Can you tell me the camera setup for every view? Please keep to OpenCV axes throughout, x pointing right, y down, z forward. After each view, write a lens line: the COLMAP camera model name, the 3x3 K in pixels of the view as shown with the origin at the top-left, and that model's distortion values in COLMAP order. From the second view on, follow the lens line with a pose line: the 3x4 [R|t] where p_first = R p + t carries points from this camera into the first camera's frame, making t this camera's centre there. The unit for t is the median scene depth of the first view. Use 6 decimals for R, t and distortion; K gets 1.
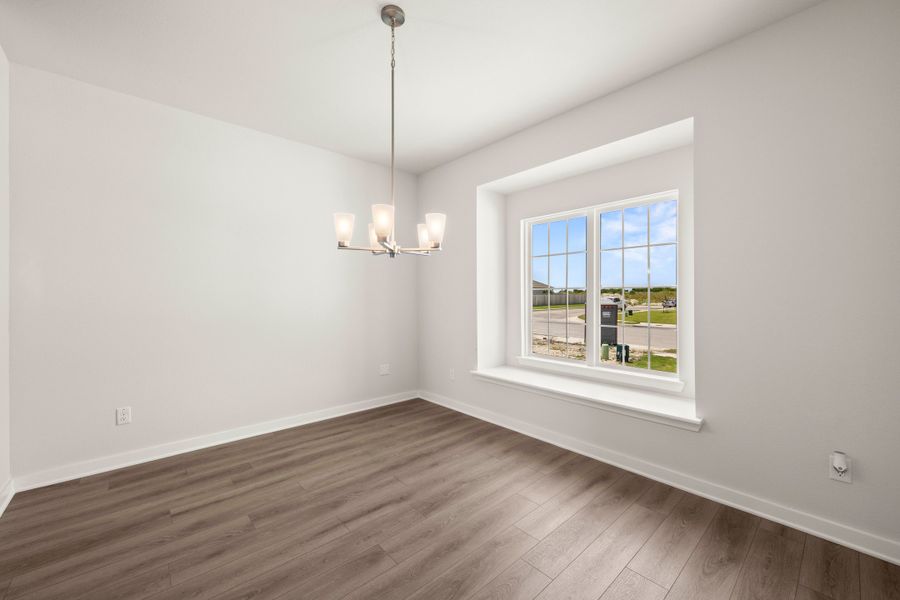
lens RADIAL K [[351.2, 0, 454.2], [0, 351.2, 299.8], [0, 0, 1]] dist [0.000070, -0.000323]
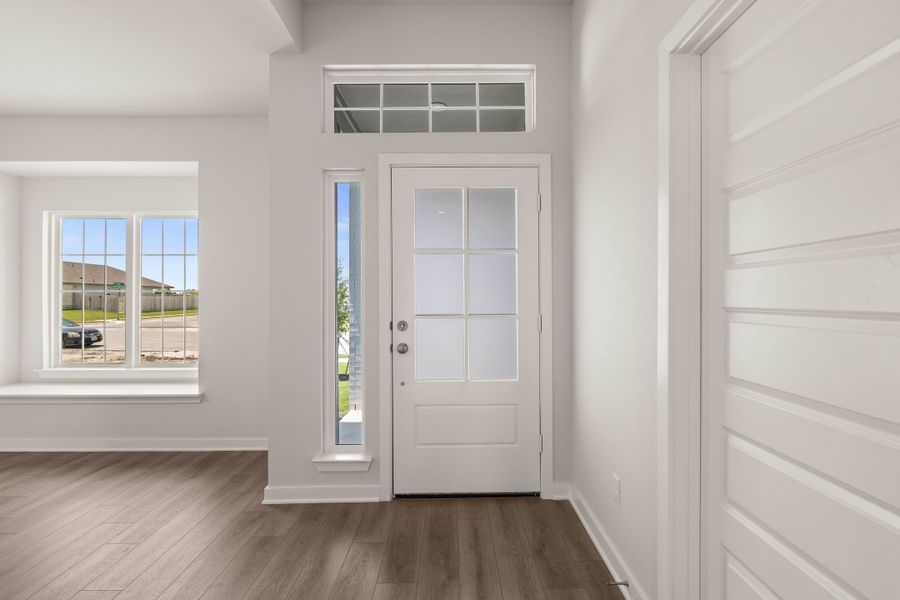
lens RADIAL K [[428.6, 0, 450.0], [0, 428.6, 300.0], [0, 0, 1]] dist [0.001907, -0.000090]
pose [[0.667844, -0.000179, 0.744302, 0.082195], [0.005328, 0.999976, -0.004539, 0.002261], [-0.744283, 0.006997, 0.667828, -0.504282]]
